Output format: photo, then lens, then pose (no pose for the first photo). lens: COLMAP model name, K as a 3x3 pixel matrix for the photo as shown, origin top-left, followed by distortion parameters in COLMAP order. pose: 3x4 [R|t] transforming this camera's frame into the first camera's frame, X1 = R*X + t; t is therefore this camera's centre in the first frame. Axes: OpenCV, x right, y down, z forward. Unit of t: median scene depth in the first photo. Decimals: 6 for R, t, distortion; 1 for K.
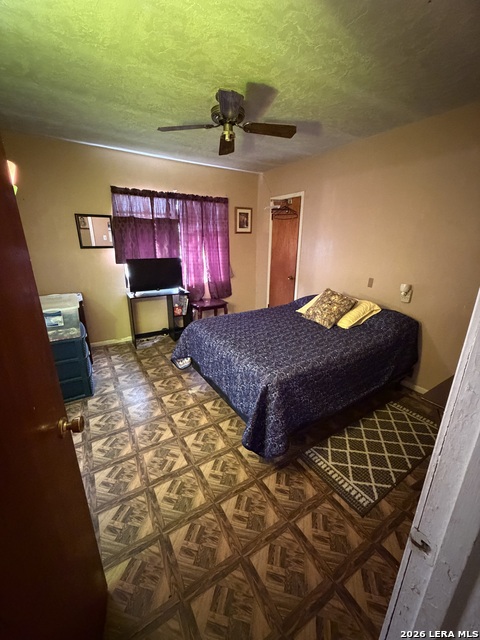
lens RADIAL K [[256.9, 0, 239.0], [0, 256.9, 317.4], [0, 0, 1]] dist [0.001155, 0.000090]
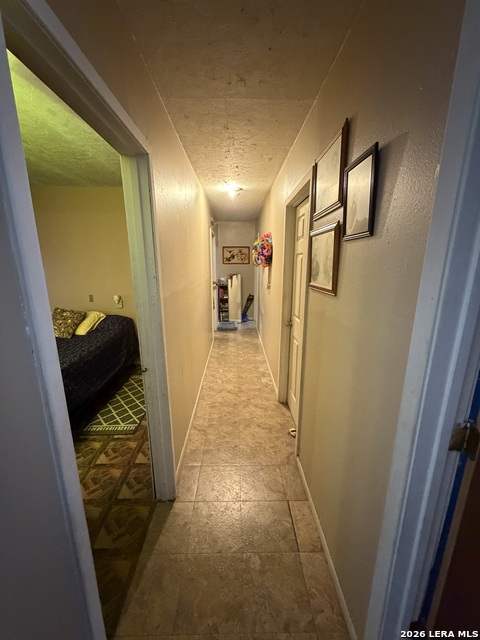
lens RADIAL K [[256.9, 0, 238.7], [0, 256.9, 321.7], [0, 0, 1]] dist [0.001155, 0.000090]
pose [[0.518497, -0.203612, 0.830483, -0.227856], [0.258471, 0.963122, 0.074760, 0.082916], [-0.815079, 0.175893, 0.552004, -0.335303]]
